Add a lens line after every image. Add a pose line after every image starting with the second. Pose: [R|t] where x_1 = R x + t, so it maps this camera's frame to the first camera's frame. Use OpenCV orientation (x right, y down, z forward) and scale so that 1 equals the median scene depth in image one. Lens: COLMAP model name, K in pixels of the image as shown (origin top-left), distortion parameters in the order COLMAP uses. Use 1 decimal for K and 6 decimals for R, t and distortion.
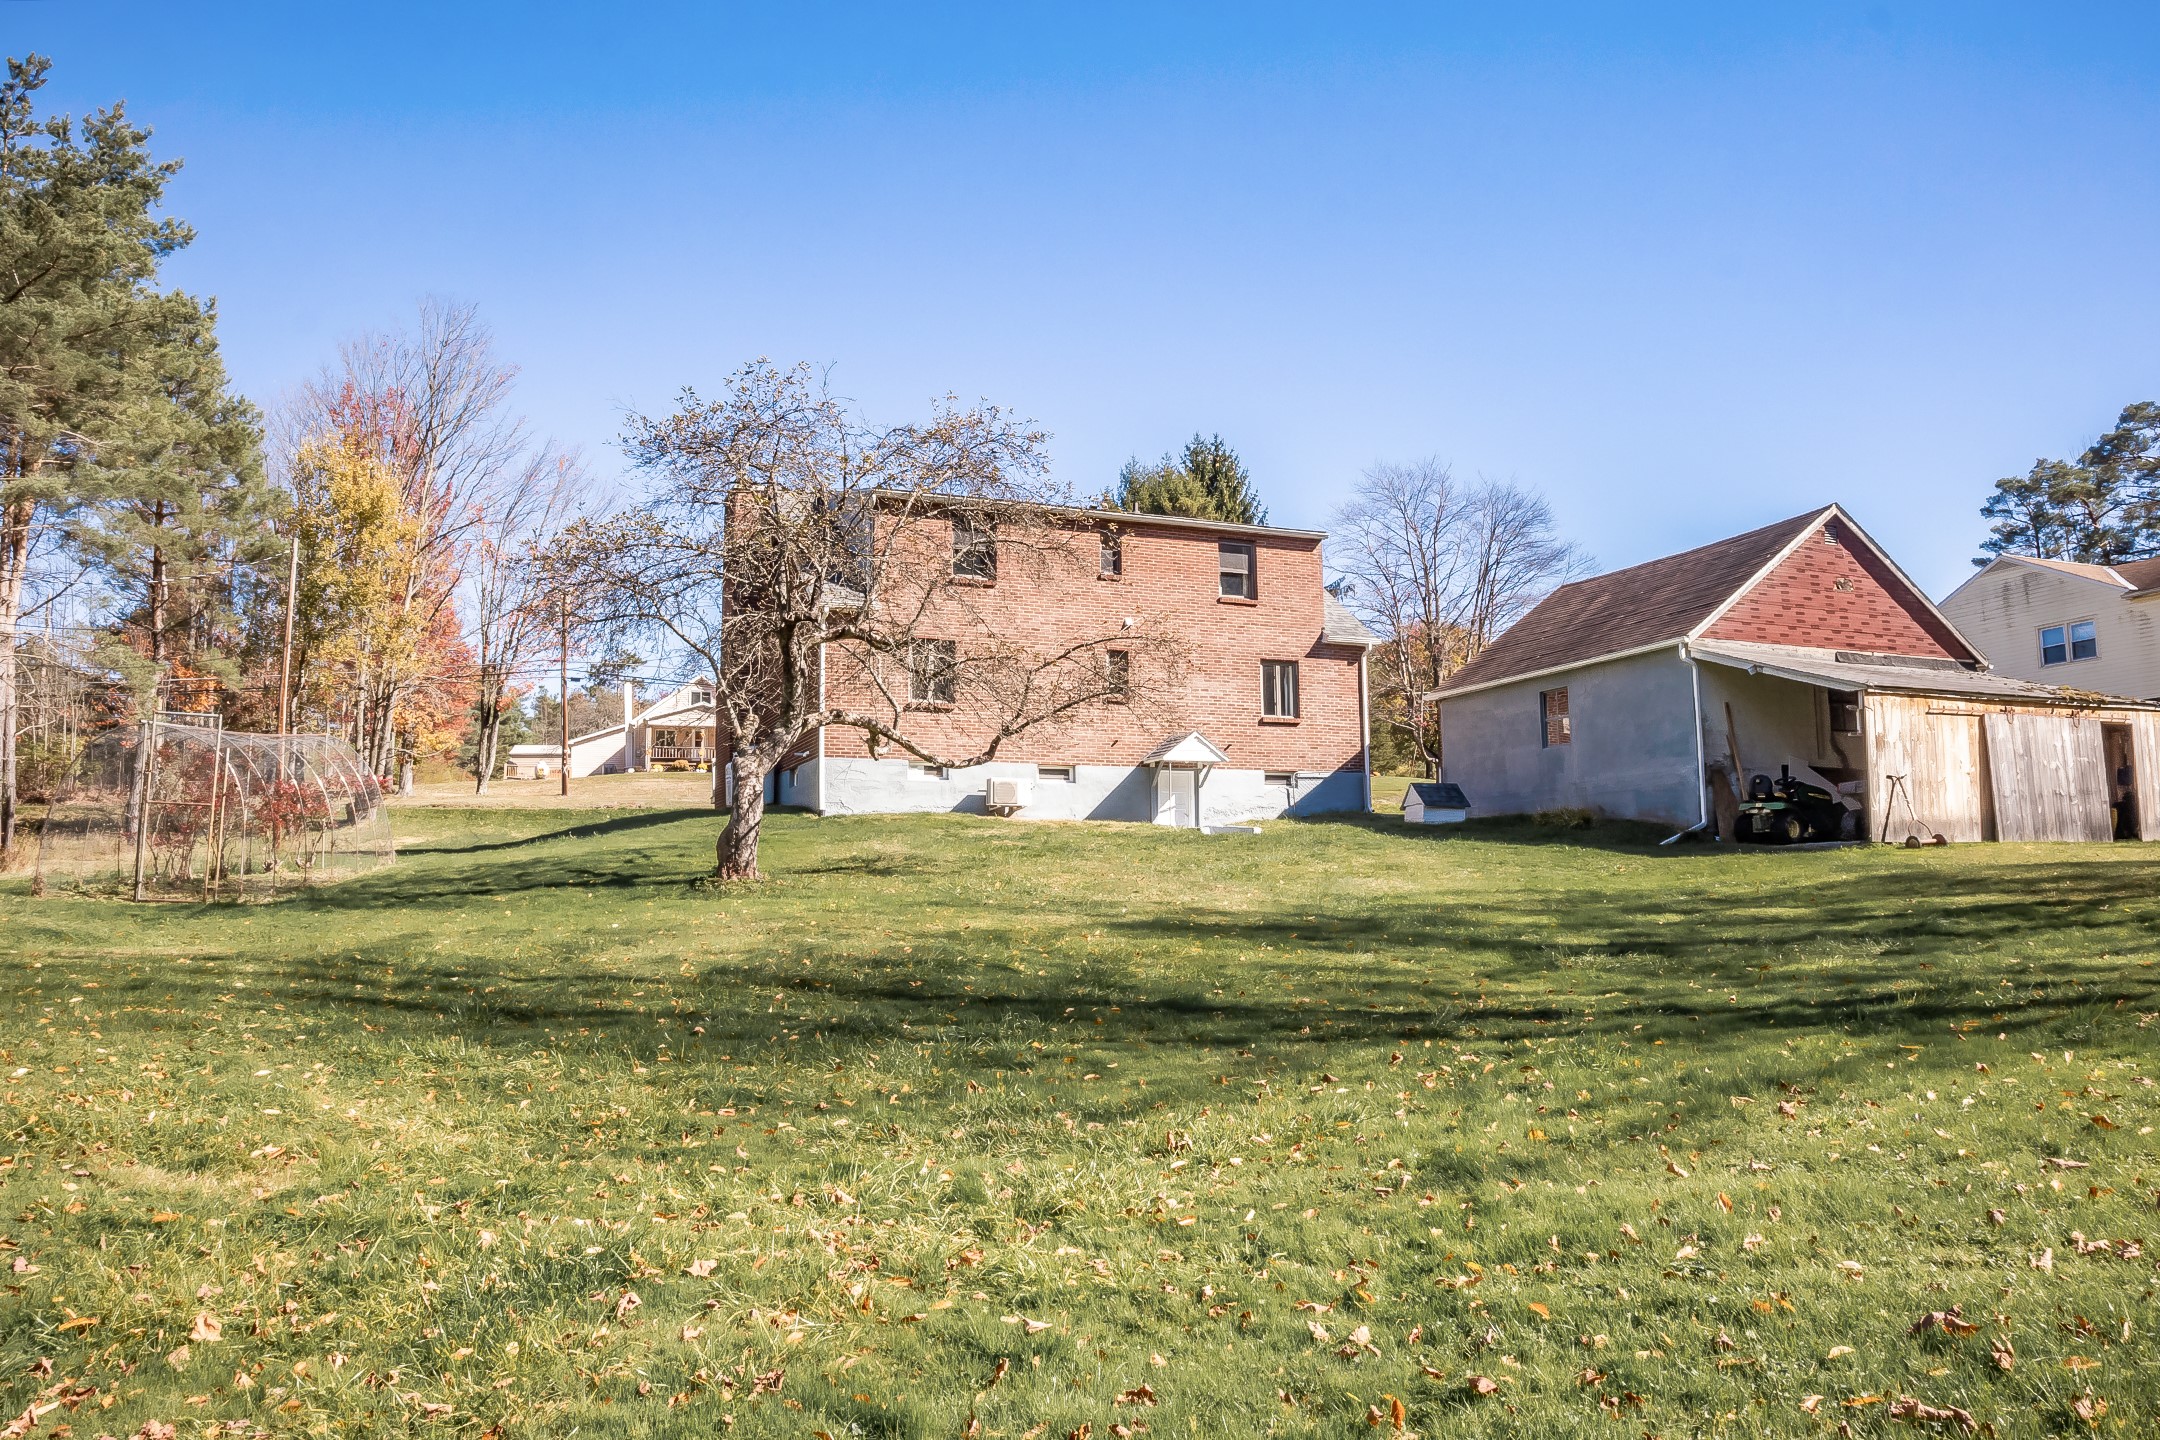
lens RADIAL K [[1483.3, 0, 1089.5], [0, 1483.3, 717.2], [0, 0, 1]] dist [-0.072771, 0.002774]
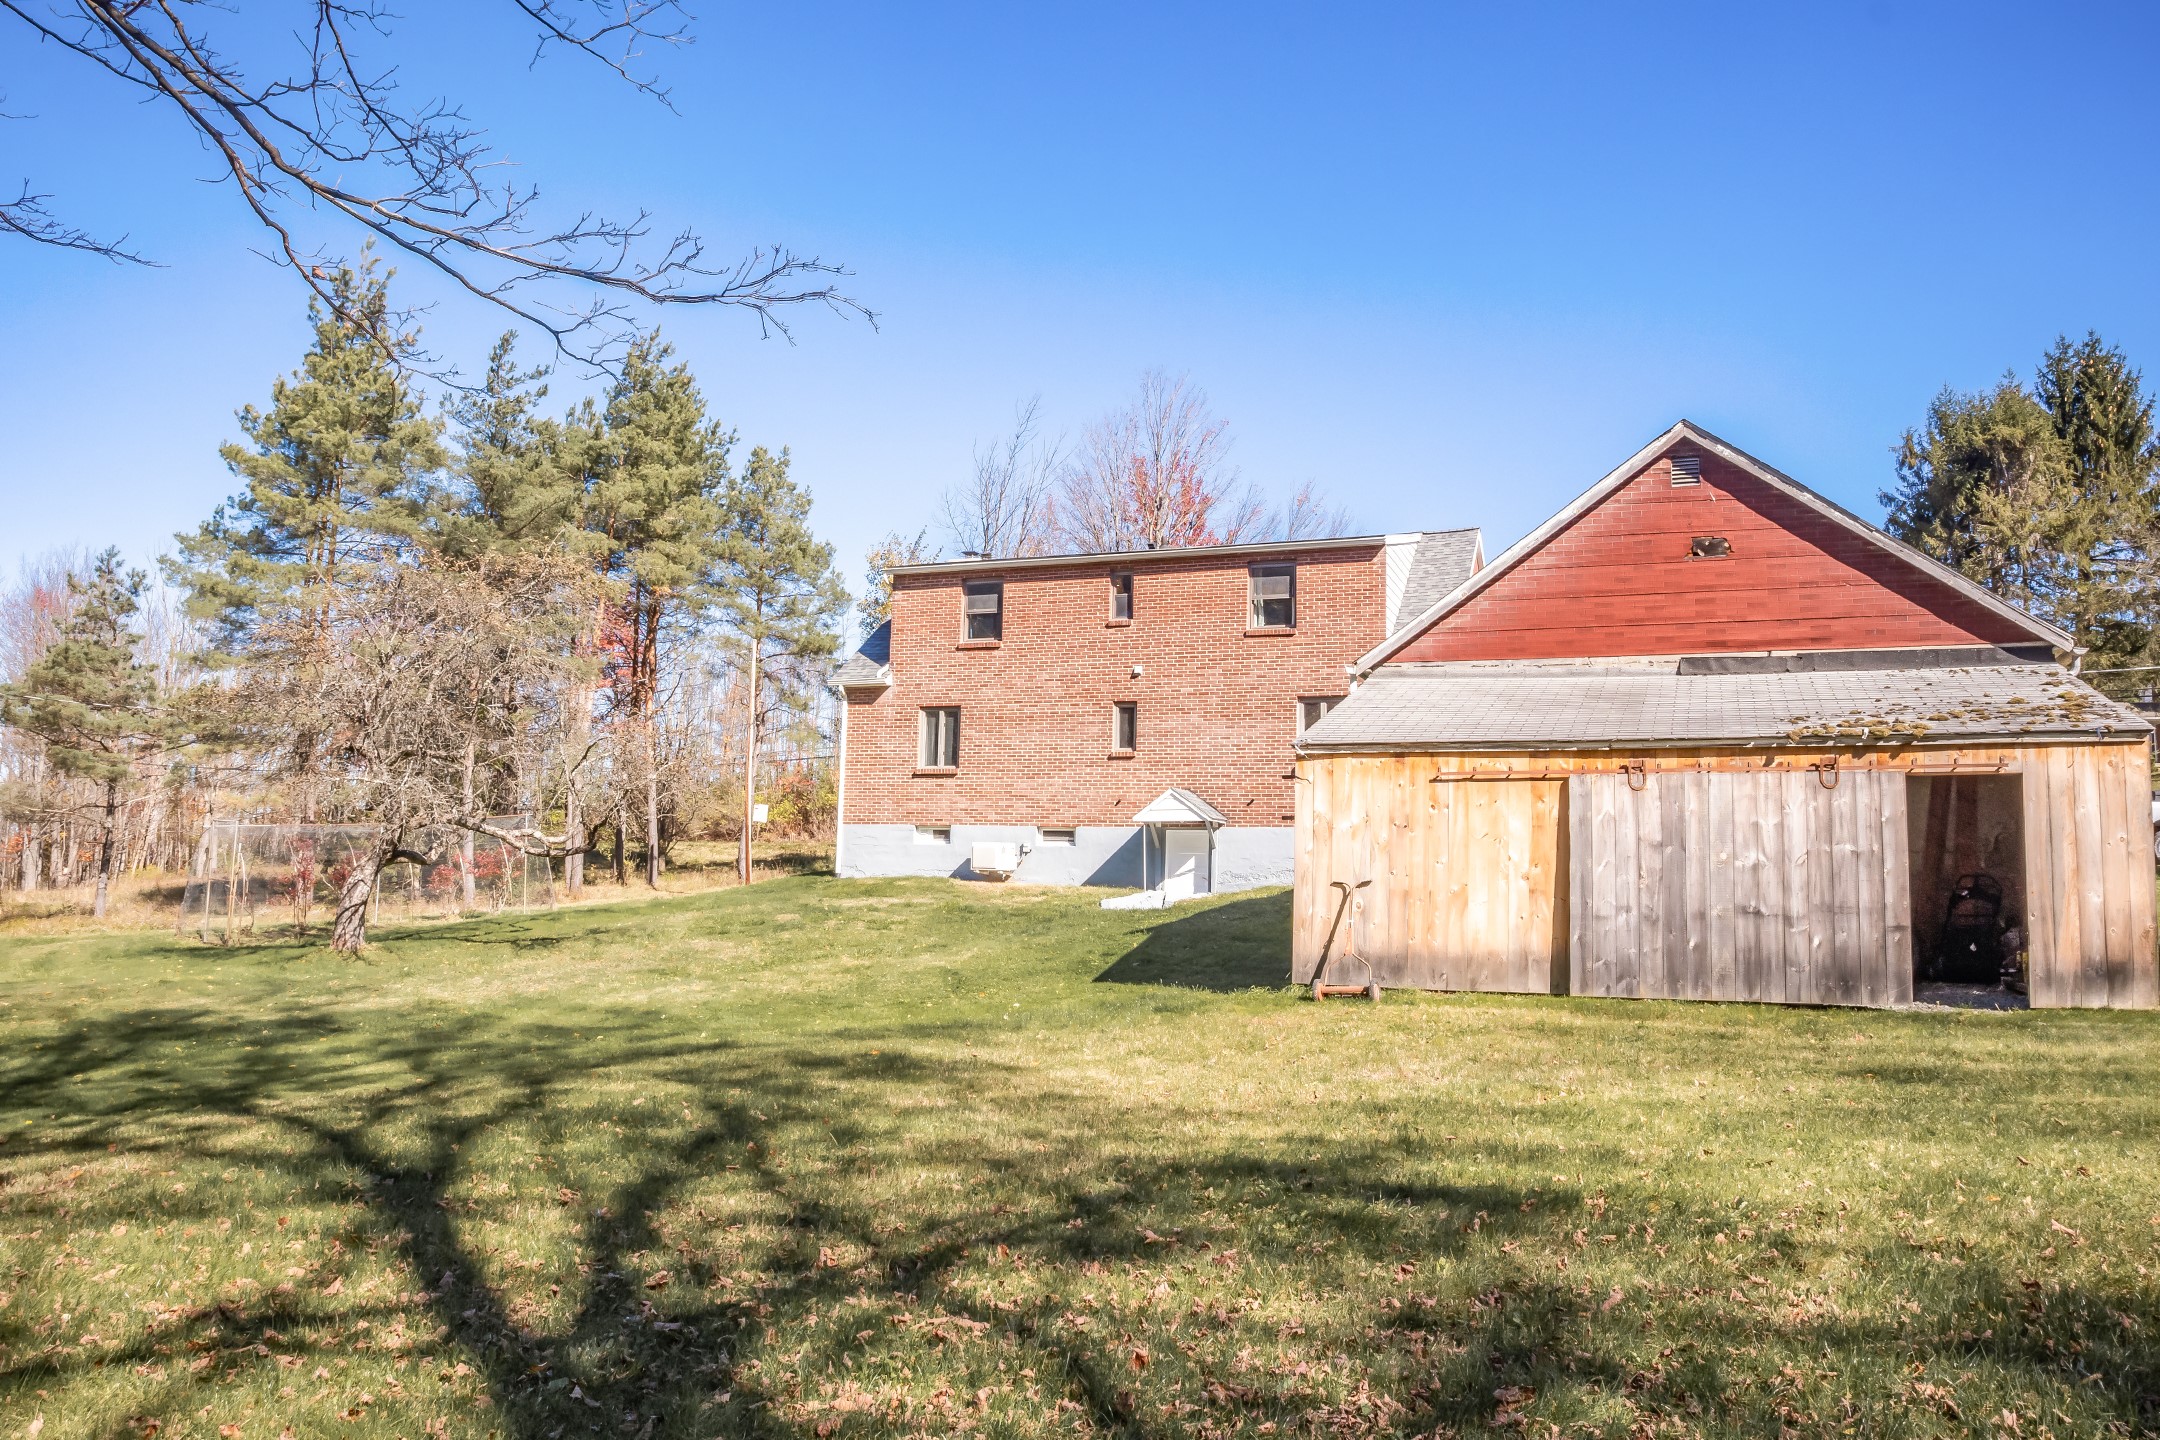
lens RADIAL K [[1483.3, 0, 1088.1], [0, 1483.3, 722.9], [0, 0, 1]] dist [-0.072771, 0.002774]
pose [[0.723558, -0.052384, -0.688273, 0.693511], [0.056917, 0.998248, -0.016141, -0.019560], [0.687913, -0.027495, 0.725272, 0.332151]]
